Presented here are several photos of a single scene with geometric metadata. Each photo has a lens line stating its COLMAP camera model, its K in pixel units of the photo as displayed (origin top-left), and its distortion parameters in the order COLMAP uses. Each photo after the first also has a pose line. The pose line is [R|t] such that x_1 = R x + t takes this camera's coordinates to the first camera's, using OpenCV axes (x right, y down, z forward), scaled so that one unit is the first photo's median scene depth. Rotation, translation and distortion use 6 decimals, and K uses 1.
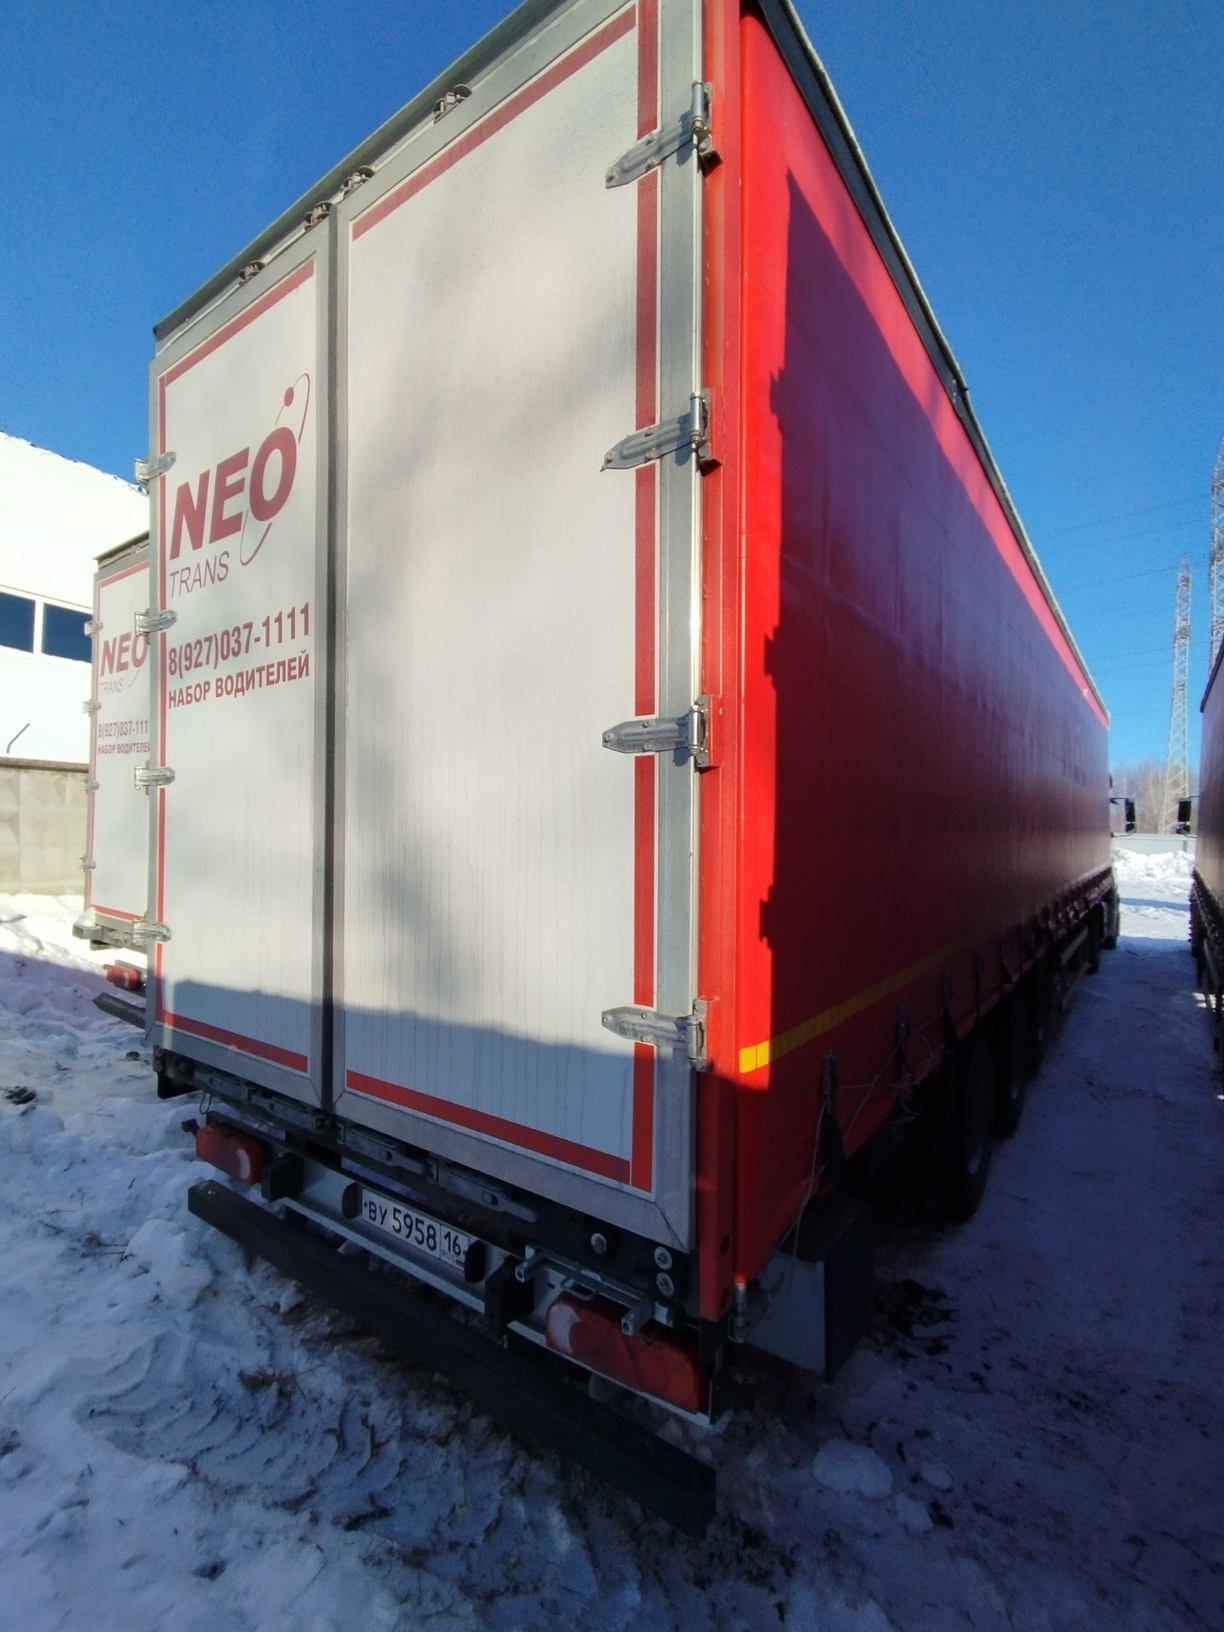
lens RADIAL K [[748.6, 0, 610.7], [0, 748.6, 821.8], [0, 0, 1]] dist [0.009203, -0.005735]
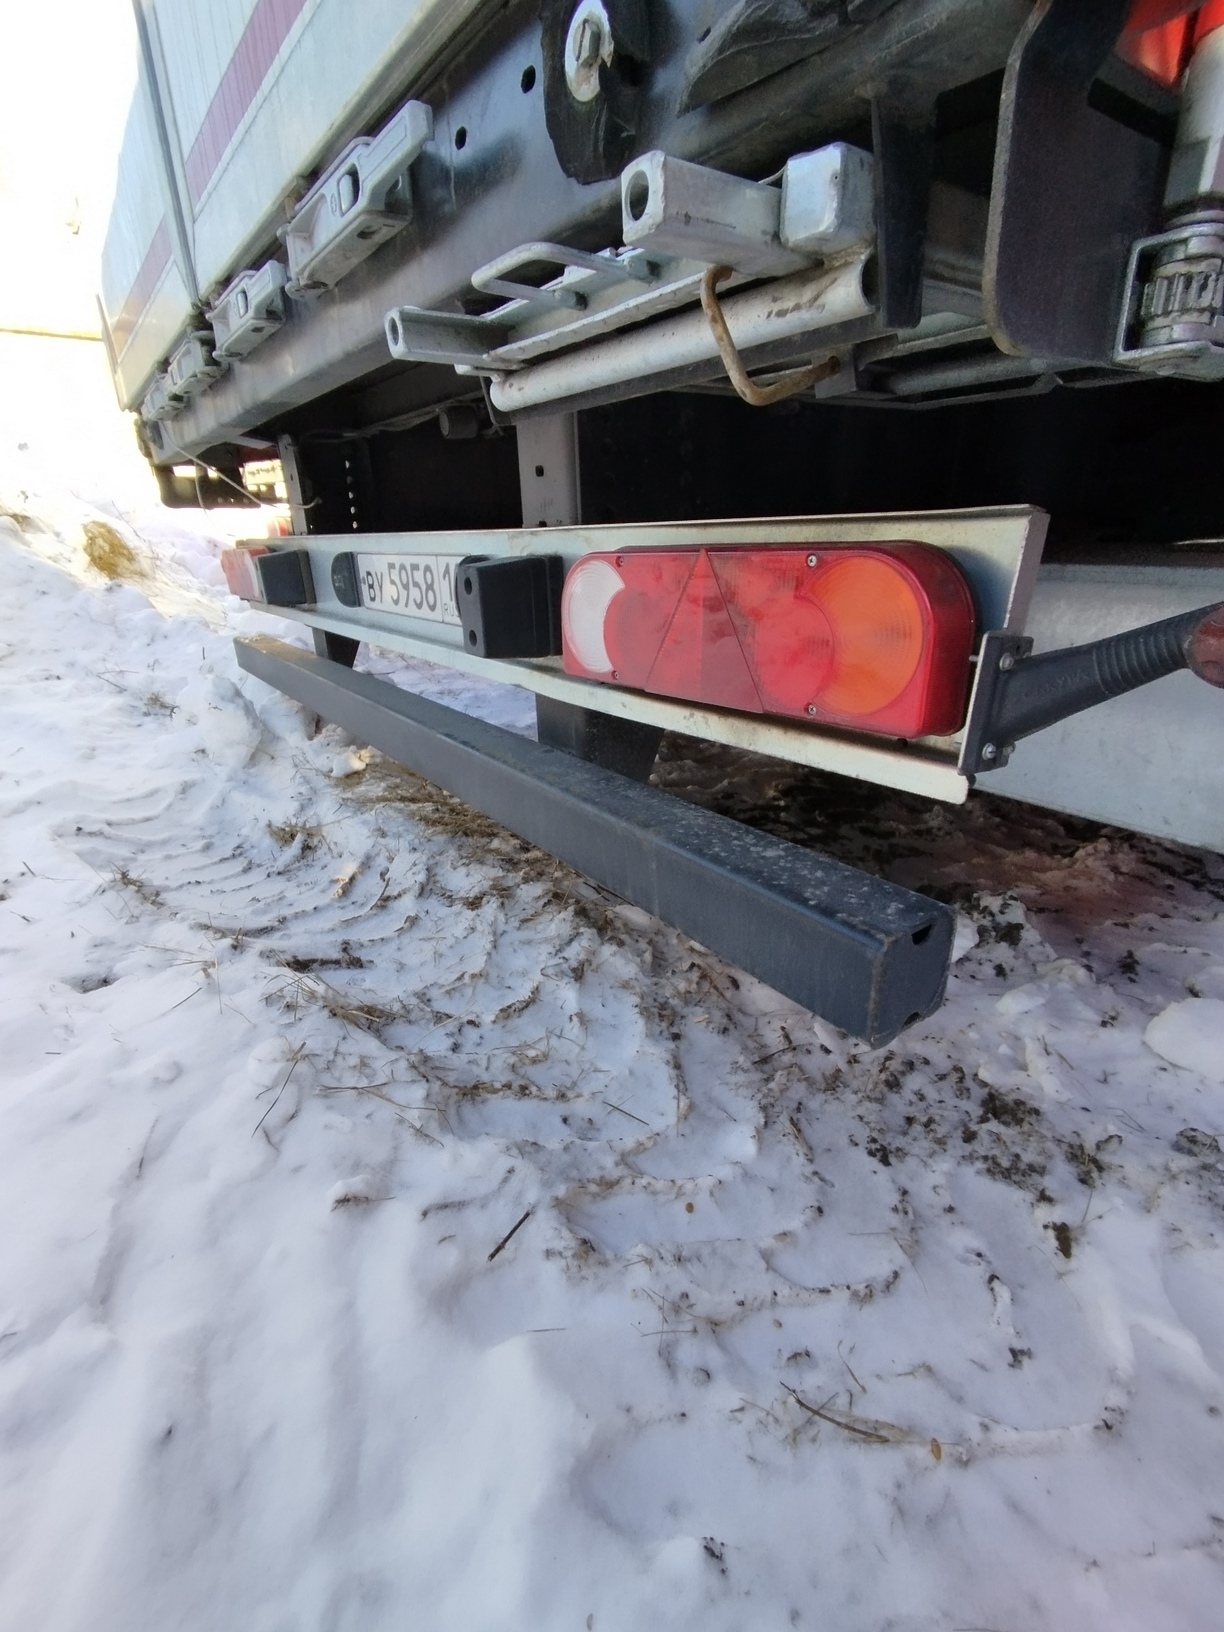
lens RADIAL K [[748.6, 0, 604.2], [0, 748.6, 824.5], [0, 0, 1]] dist [0.009203, -0.005735]
pose [[0.951211, 0.081104, -0.297690, 0.069975], [0.042313, 0.921427, 0.386241, 0.567280], [0.305625, -0.379993, 0.873040, 0.549031]]
